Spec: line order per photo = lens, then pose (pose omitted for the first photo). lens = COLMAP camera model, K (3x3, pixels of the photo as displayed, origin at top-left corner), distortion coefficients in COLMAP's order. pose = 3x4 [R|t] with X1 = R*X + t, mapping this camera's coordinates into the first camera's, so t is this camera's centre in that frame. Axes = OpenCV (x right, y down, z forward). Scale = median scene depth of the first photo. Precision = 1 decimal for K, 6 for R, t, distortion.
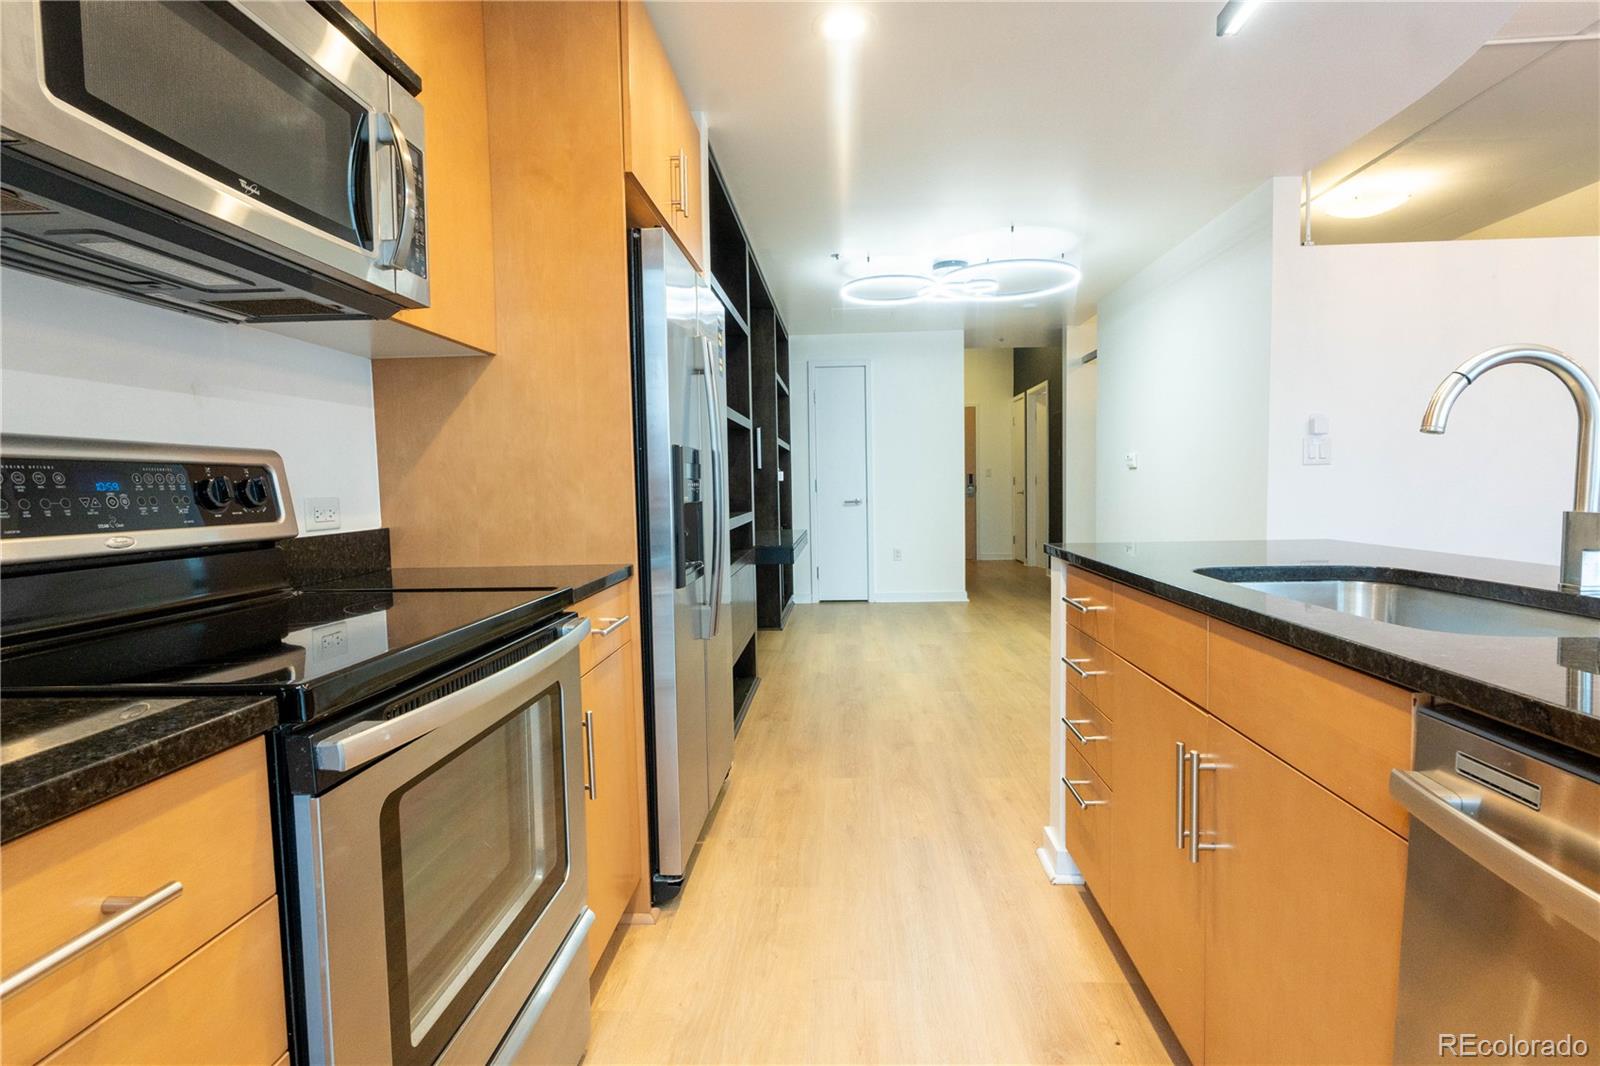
lens RADIAL K [[812.2, 0, 805.1], [0, 812.2, 535.3], [0, 0, 1]] dist [-0.006768, 0.003870]
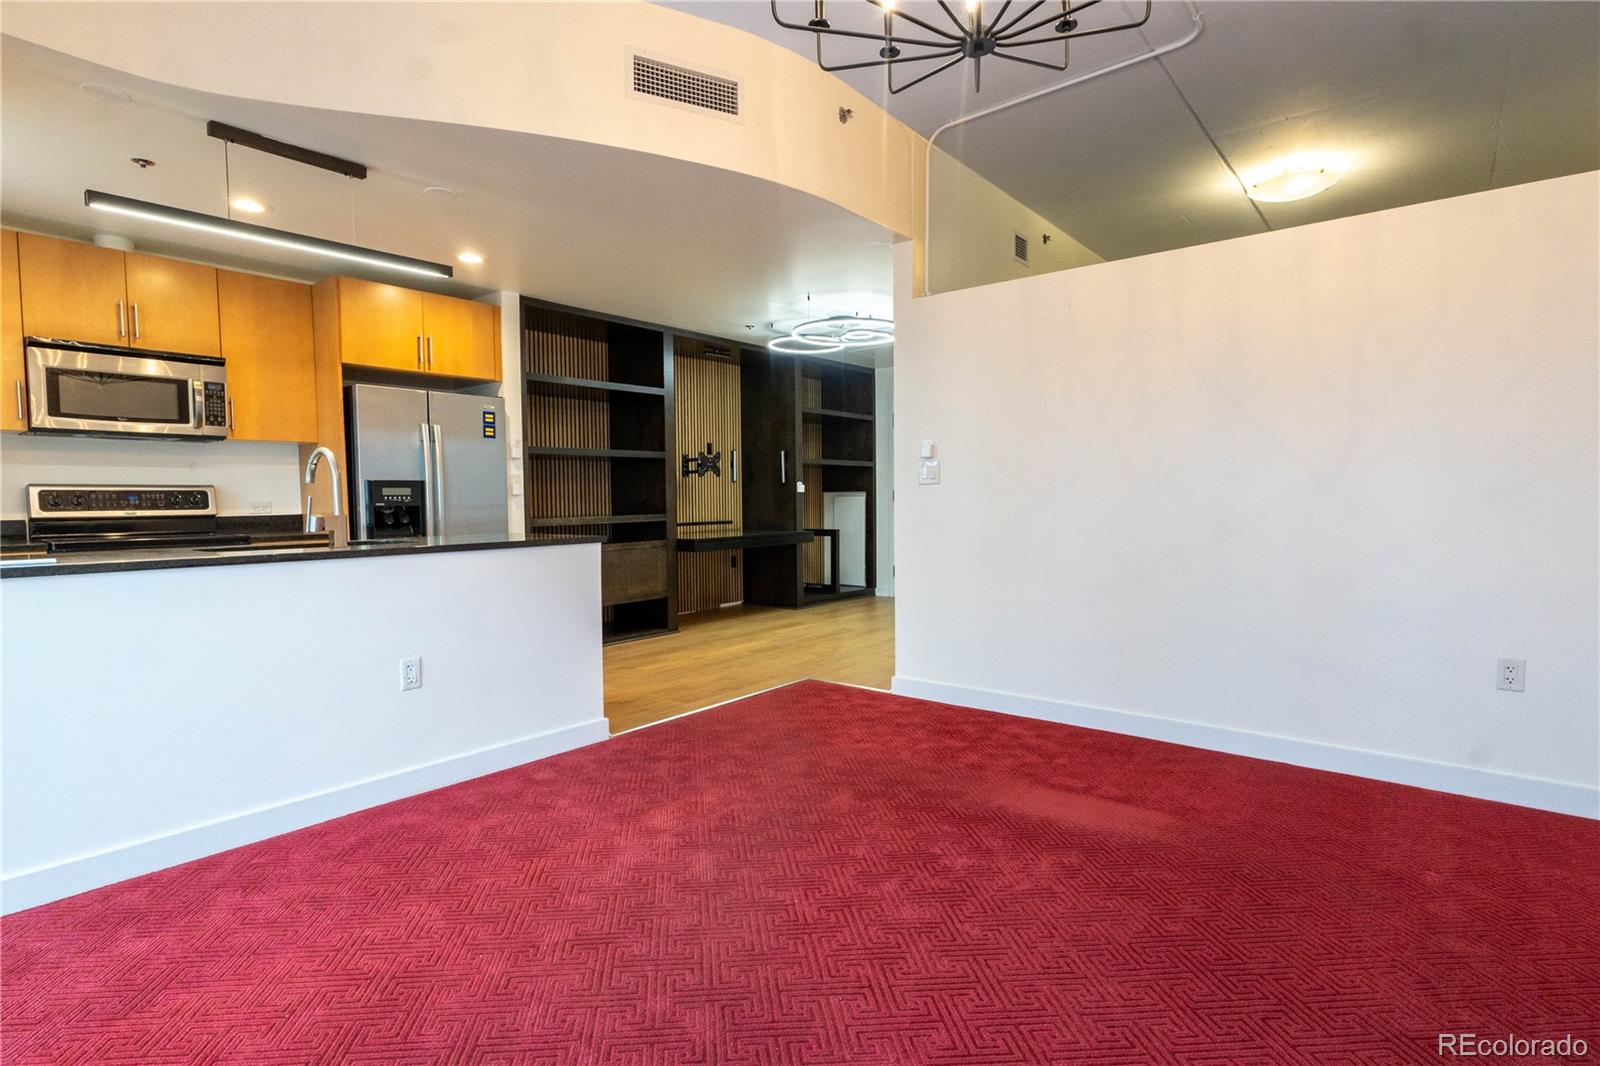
lens RADIAL K [[812.2, 0, 796.1], [0, 812.2, 535.1], [0, 0, 1]] dist [-0.006768, 0.003870]
pose [[0.801340, 0.038781, -0.596951, 2.858563], [-0.043030, 0.999048, 0.007141, -0.037243], [0.596660, 0.019965, 0.802246, -0.096076]]
